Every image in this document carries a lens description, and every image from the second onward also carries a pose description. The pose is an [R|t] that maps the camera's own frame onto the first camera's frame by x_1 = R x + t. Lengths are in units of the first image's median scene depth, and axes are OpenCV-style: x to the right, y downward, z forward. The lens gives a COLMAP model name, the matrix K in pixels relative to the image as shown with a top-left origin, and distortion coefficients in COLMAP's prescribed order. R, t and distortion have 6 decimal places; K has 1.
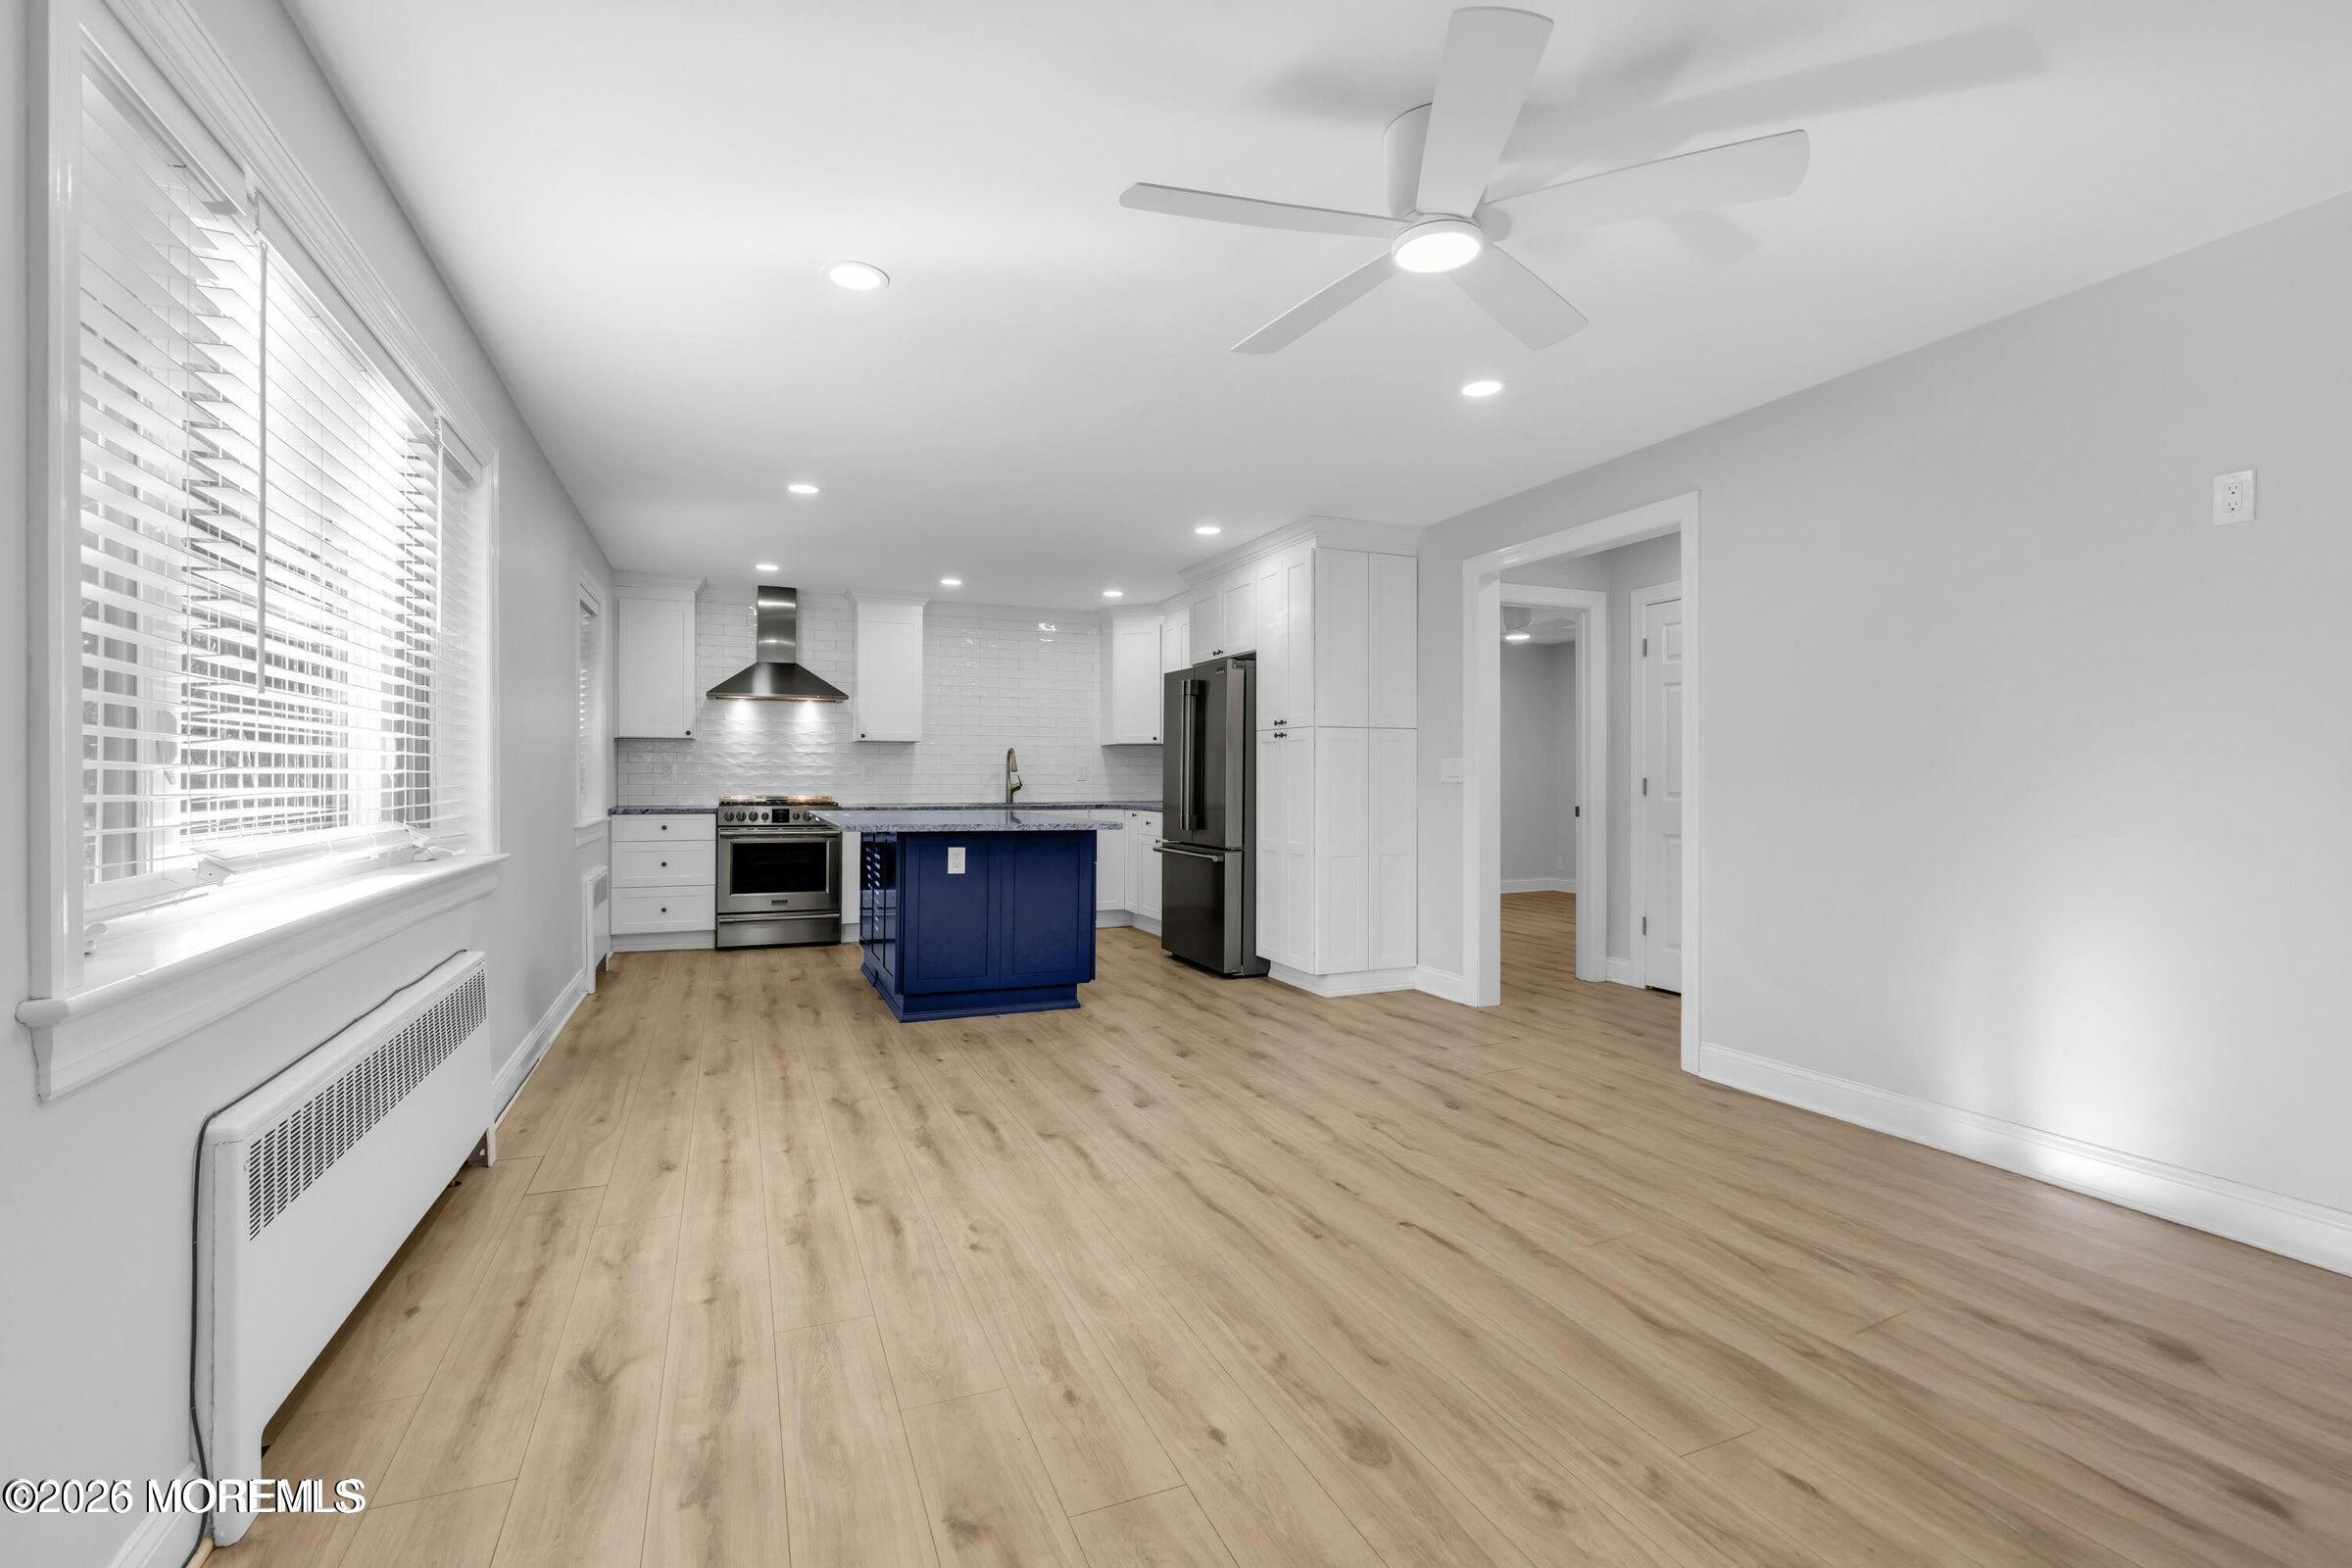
lens RADIAL K [[1050.5, 0, 1171.5], [0, 1050.5, 775.4], [0, 0, 1]] dist [-0.010048, 0.001480]
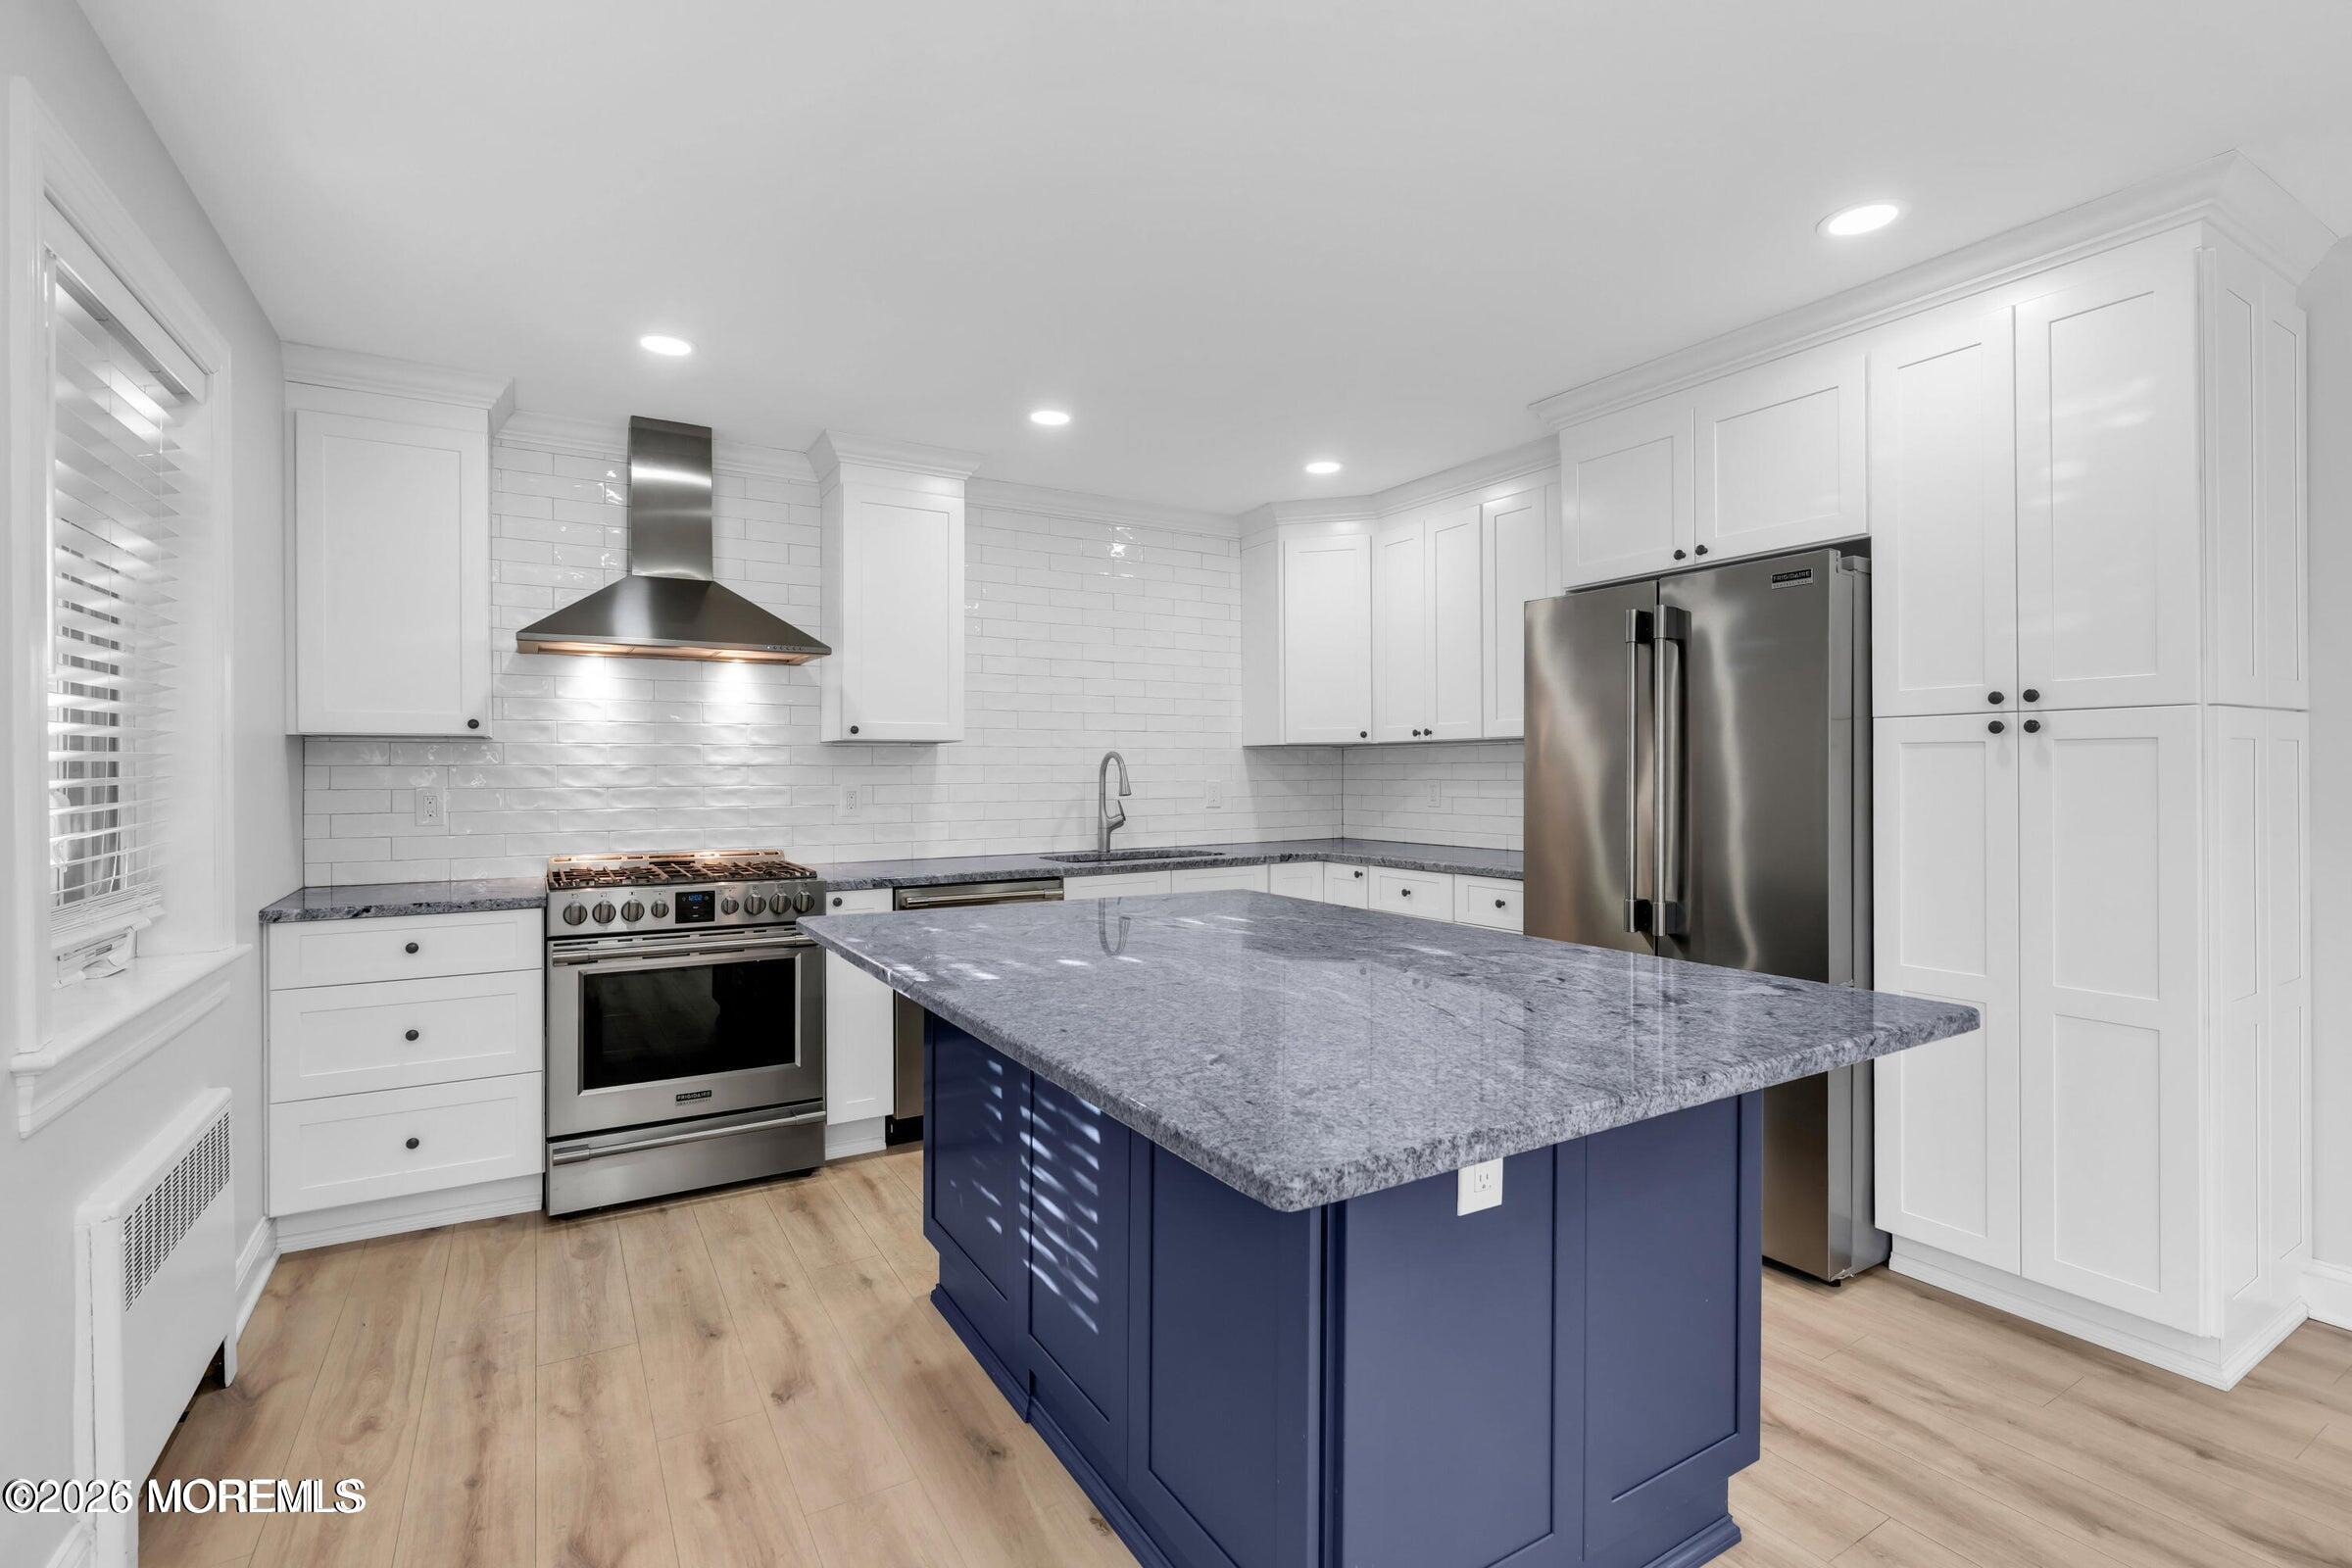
lens RADIAL K [[1067.1, 0, 1180.2], [0, 1067.1, 769.6], [0, 0, 1]] dist [-0.015370, 0.007690]
pose [[0.989256, -0.006293, 0.146055, -0.228922], [0.006523, 0.999978, -0.001096, -0.018501], [-0.146045, 0.002037, 0.989276, 0.508274]]
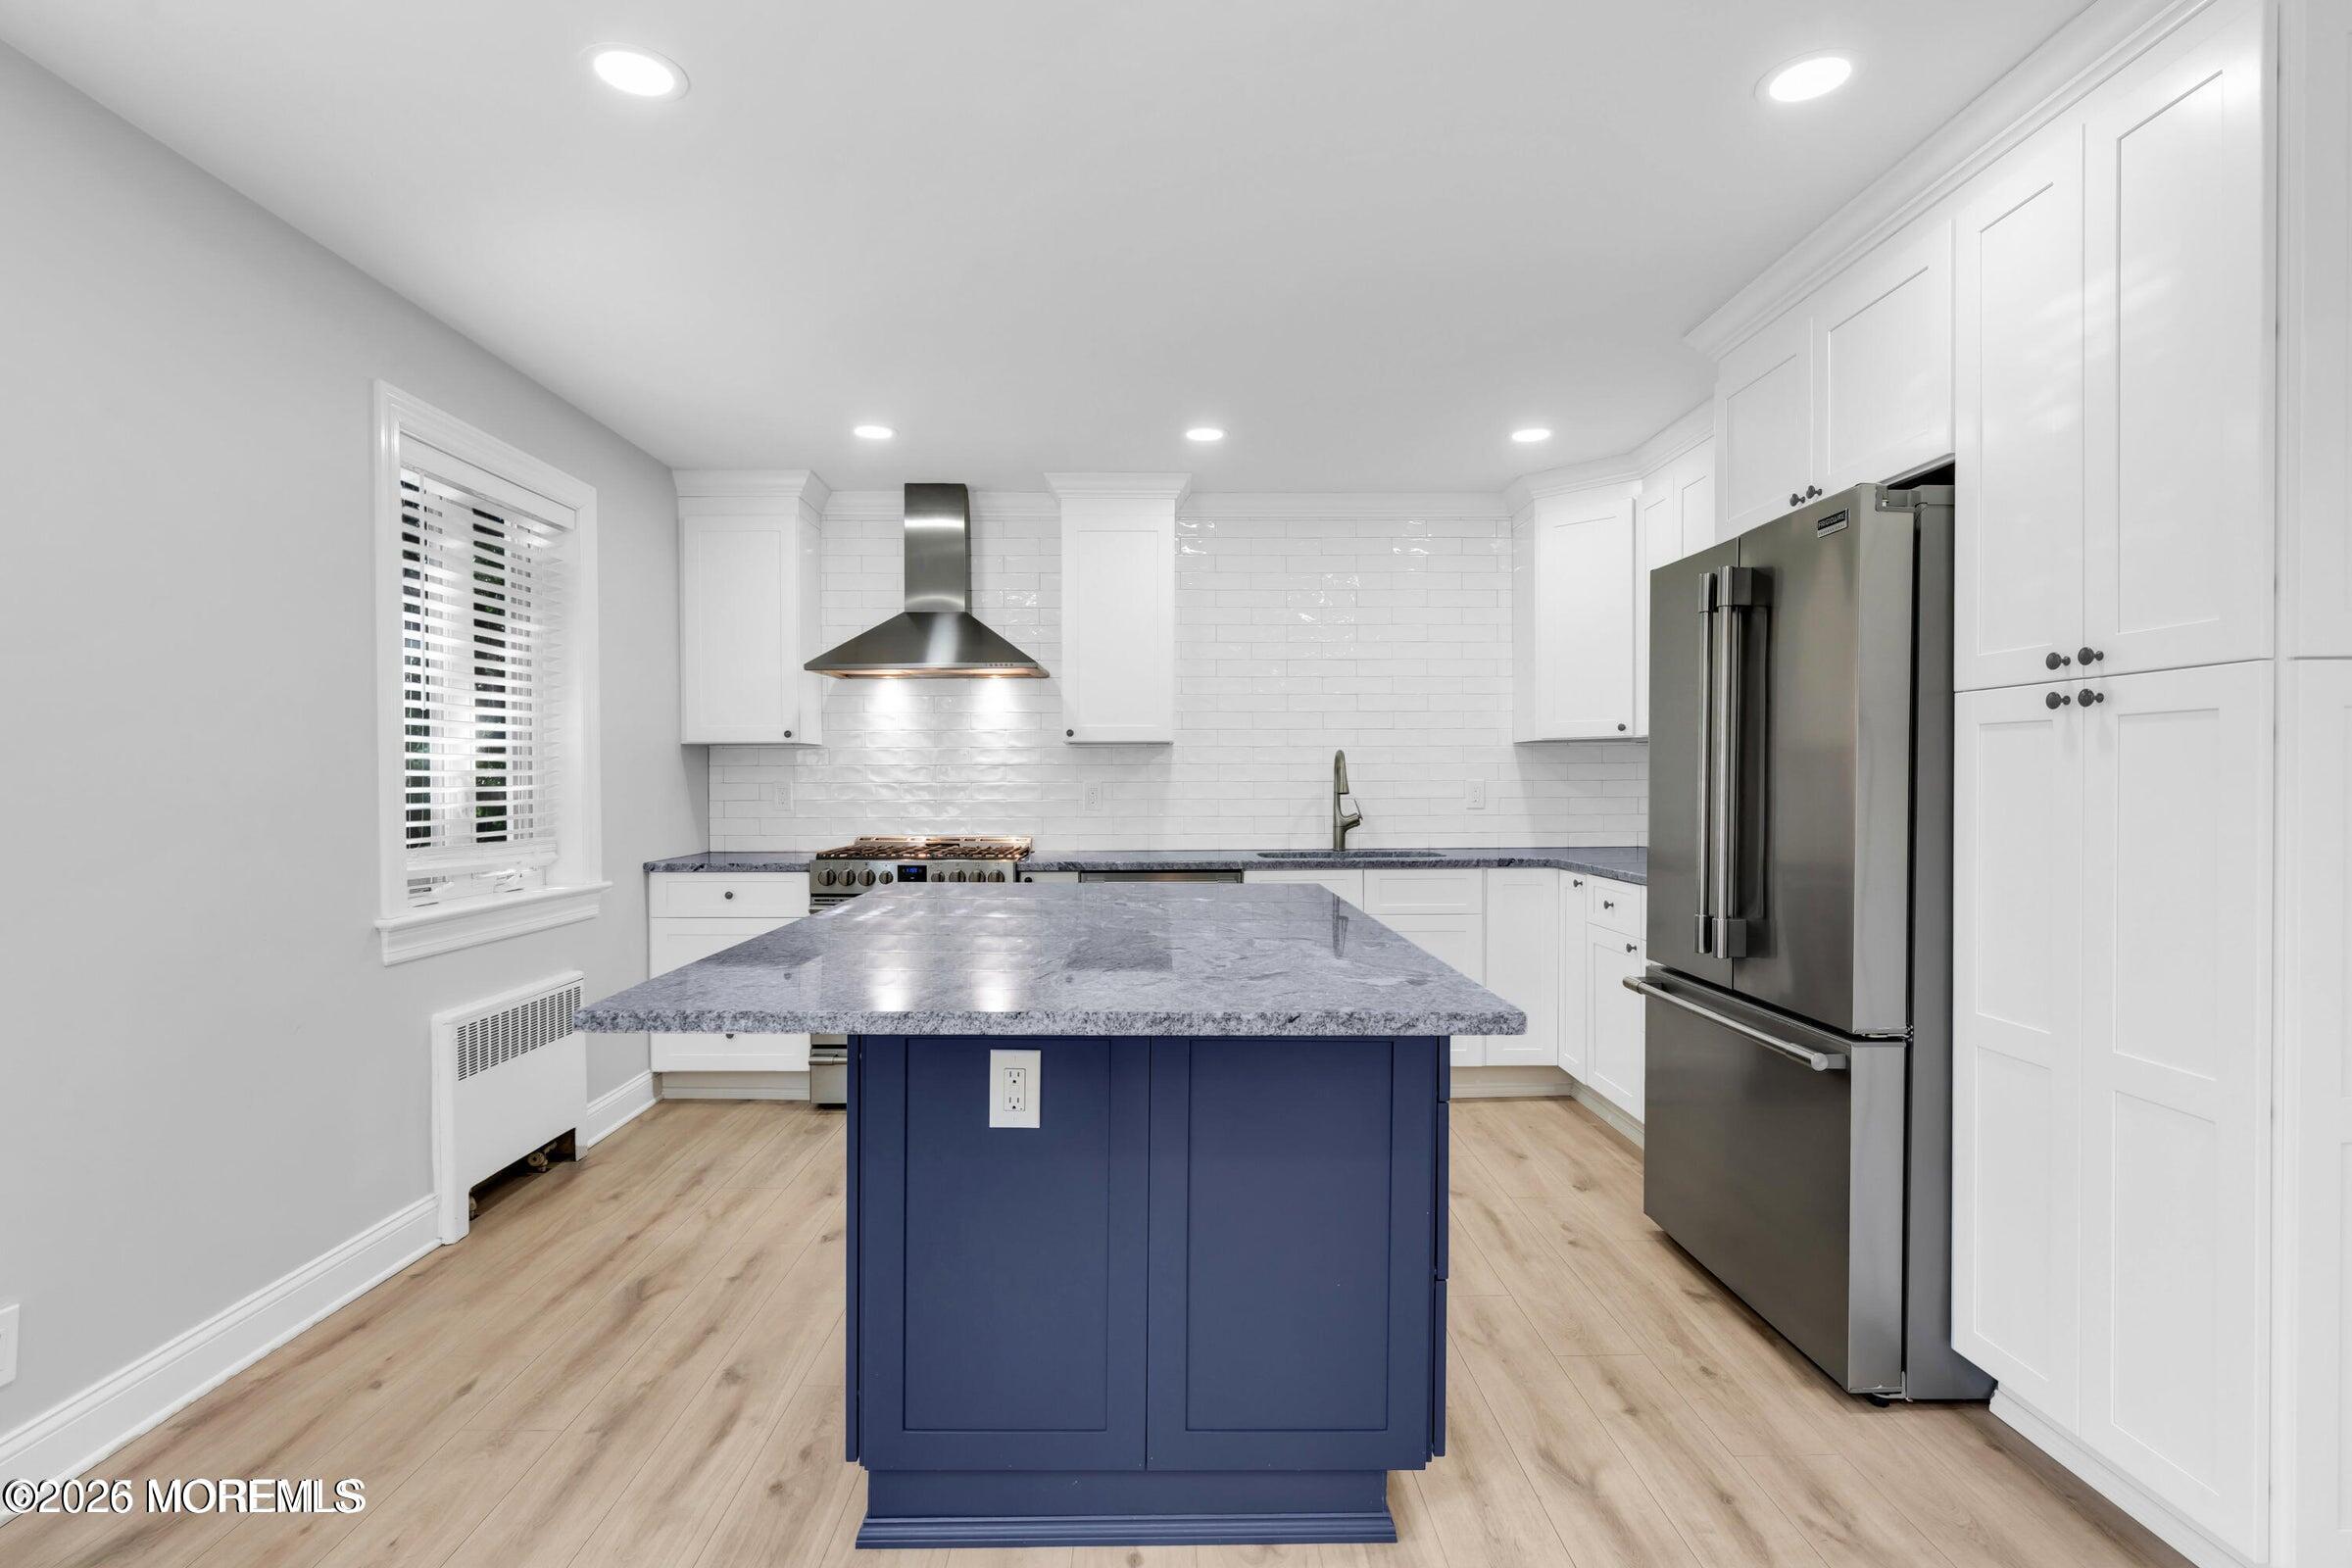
lens RADIAL K [[1146.1, 0, 1166.5], [0, 1146.1, 794.3], [0, 0, 1]] dist [-0.004765, 0.000301]
pose [[0.927249, -0.000587, -0.374444, -0.014613], [0.005706, 0.999905, 0.012563, -0.012968], [0.374401, -0.013785, 0.927164, 0.473579]]
